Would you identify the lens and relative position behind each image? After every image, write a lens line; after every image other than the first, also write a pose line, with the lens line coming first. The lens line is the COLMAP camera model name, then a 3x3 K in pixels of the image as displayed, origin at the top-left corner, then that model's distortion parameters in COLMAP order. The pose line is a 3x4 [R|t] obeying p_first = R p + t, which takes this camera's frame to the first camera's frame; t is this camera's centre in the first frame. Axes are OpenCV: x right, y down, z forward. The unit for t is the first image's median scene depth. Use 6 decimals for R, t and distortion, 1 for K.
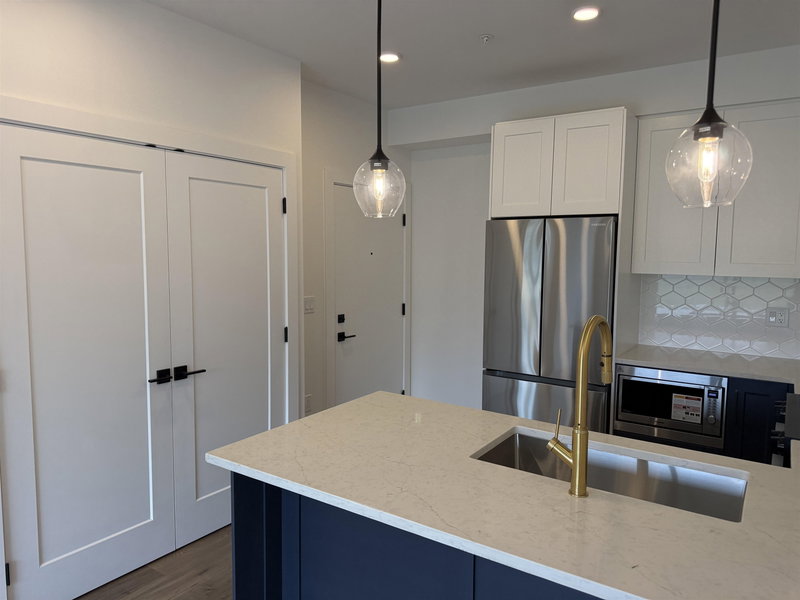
lens RADIAL K [[559.4, 0, 400.0], [0, 559.4, 300.0], [0, 0, 1]] dist [0.197864, -0.274558]
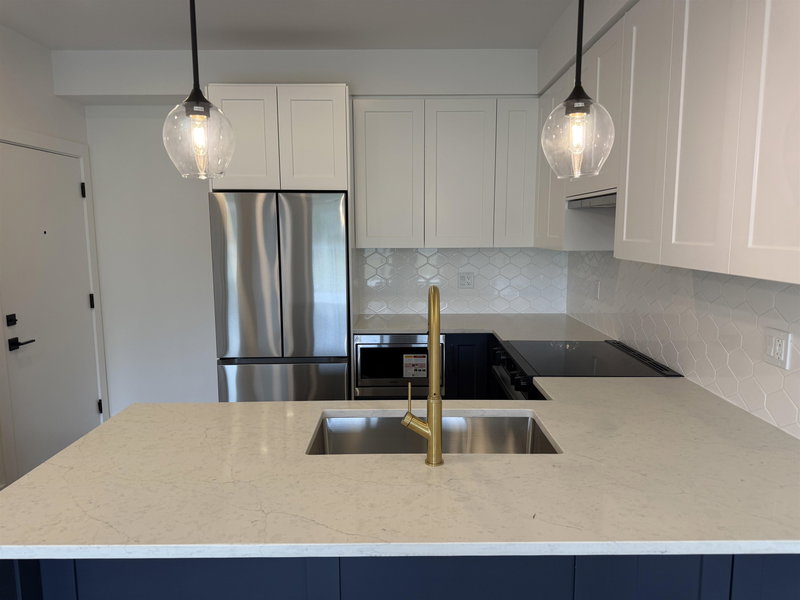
lens RADIAL K [[567.9, 0, 400.0], [0, 567.9, 300.0], [0, 0, 1]] dist [0.067584, -0.053024]
pose [[0.831494, -0.083855, 0.549169, -0.209401], [0.064069, 0.996421, 0.055142, -0.005737], [-0.551827, -0.010666, 0.833890, 0.156733]]
